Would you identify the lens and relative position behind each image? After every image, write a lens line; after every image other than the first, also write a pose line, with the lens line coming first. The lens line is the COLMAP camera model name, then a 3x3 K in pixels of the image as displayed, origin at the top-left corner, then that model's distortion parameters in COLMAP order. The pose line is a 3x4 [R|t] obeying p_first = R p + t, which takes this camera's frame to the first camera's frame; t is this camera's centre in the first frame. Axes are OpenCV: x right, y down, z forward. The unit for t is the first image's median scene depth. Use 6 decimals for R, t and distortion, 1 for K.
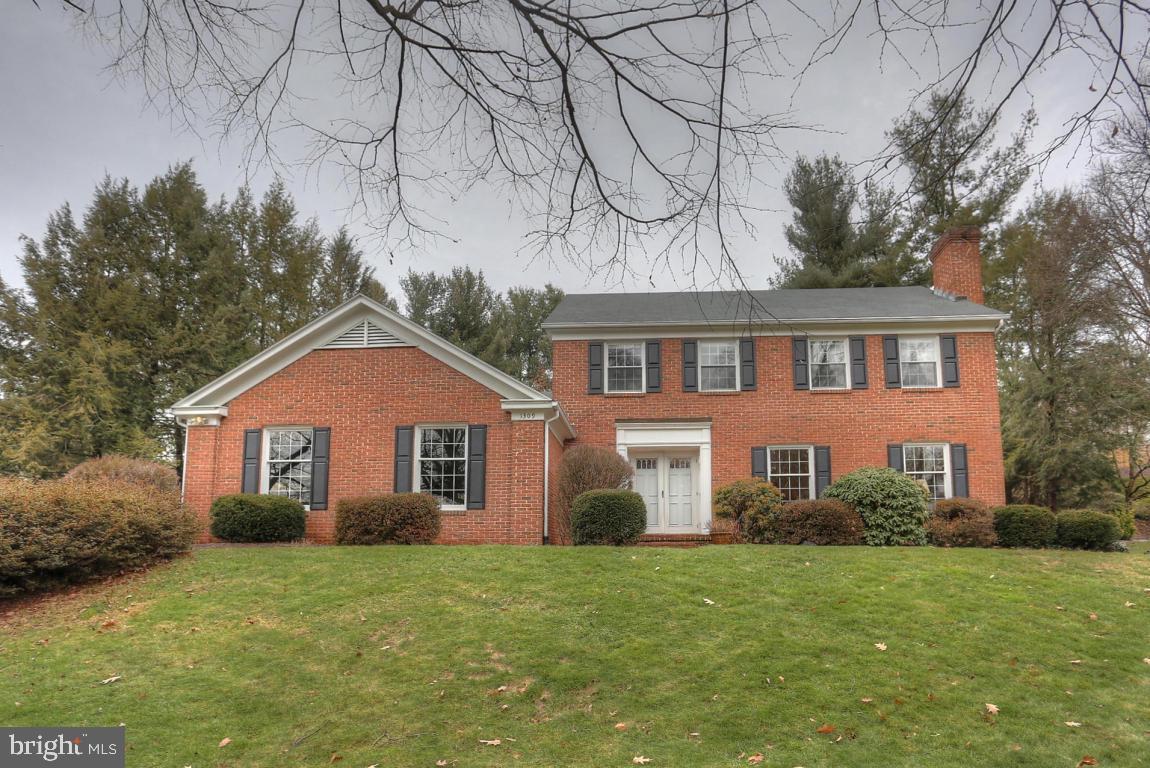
lens RADIAL K [[658.5, 0, 588.1], [0, 658.5, 488.9], [0, 0, 1]] dist [-0.056802, 0.027930]
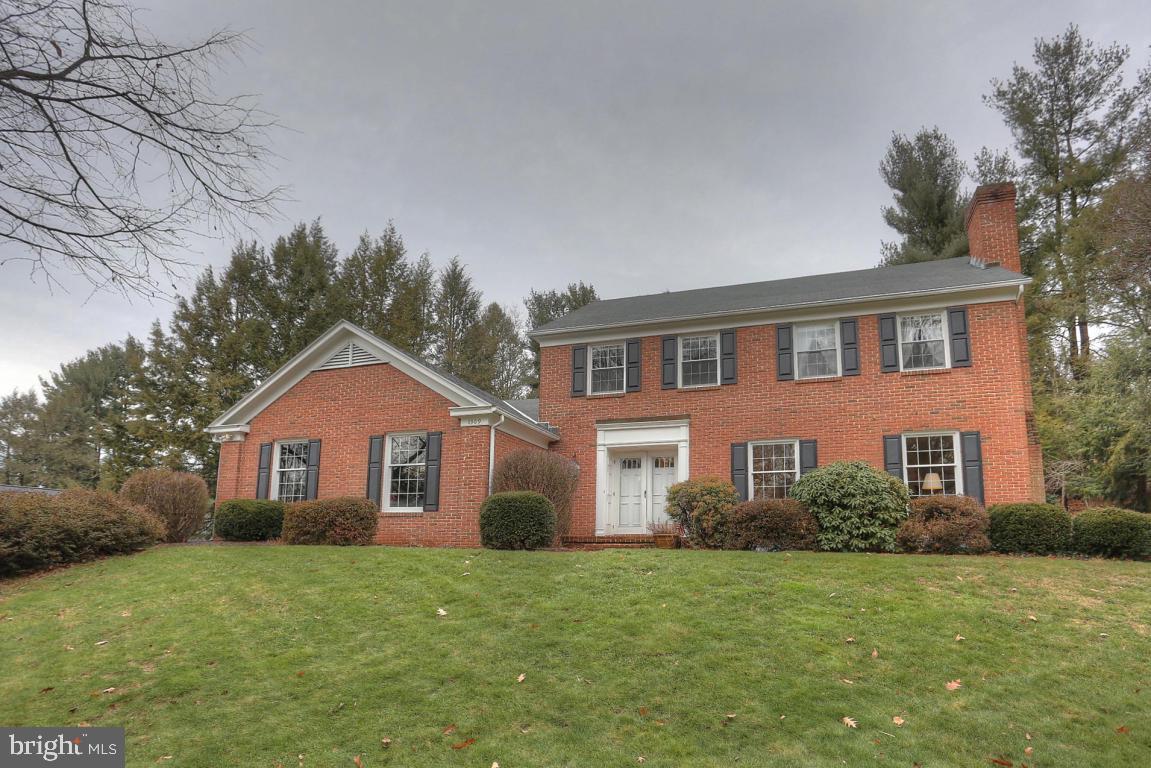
lens RADIAL K [[620.0, 0, 590.0], [0, 620.0, 468.1], [0, 0, 1]] dist [-0.058904, 0.021598]
pose [[0.965511, -0.022869, -0.259357, 0.280792], [0.015317, 0.999399, -0.031103, -0.003289], [0.259912, 0.026058, 0.965281, 0.082734]]
